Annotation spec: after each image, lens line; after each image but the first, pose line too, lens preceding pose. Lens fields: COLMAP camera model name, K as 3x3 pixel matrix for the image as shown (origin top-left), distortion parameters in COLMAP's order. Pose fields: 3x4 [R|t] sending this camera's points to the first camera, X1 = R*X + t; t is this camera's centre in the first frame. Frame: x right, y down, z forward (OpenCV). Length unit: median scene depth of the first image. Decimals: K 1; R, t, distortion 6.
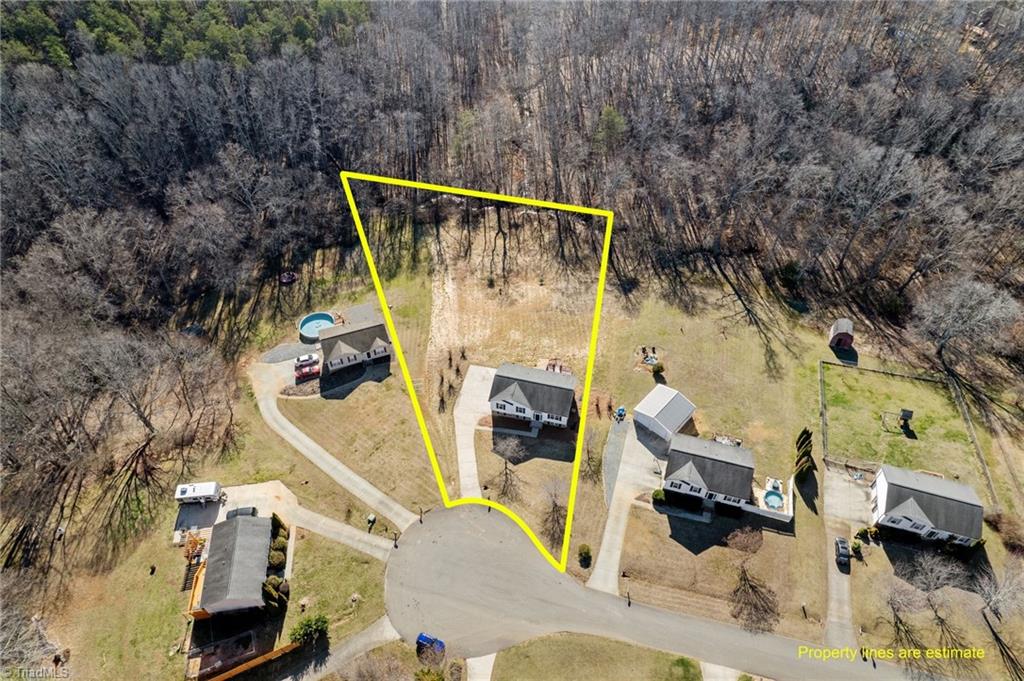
lens RADIAL K [[671.1, 0, 517.4], [0, 671.1, 324.6], [0, 0, 1]] dist [-0.046406, 0.033078]
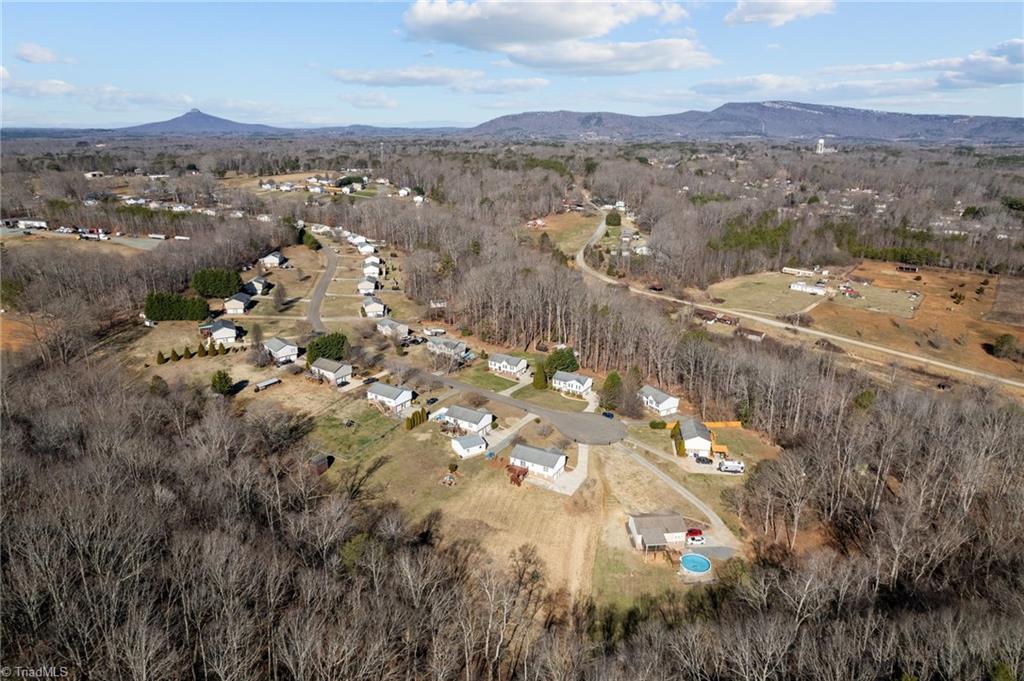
lens RADIAL K [[662.4, 0, 512.0], [0, 662.4, 340.5], [0, 0, 1]] dist [-0.038343, 0.001819]
pose [[-0.964442, -0.088811, 0.248925, -0.277349], [0.183775, 0.451534, 0.873123, -1.377925], [-0.189941, 0.887823, -0.419158, 1.359742]]
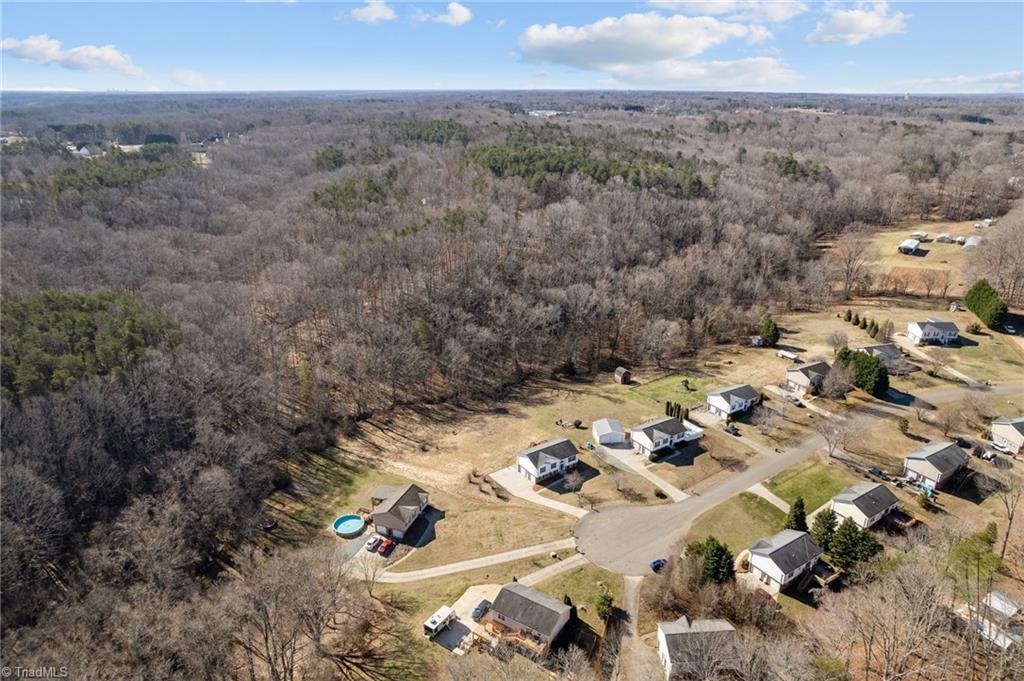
lens RADIAL K [[662.4, 0, 512.0], [0, 662.4, 340.5], [0, 0, 1]] dist [-0.038343, 0.001819]
pose [[0.663999, -0.270270, 0.697179, -0.926657], [0.533131, 0.824884, -0.187982, 0.116326], [-0.524286, 0.496508, 0.691812, -0.089450]]
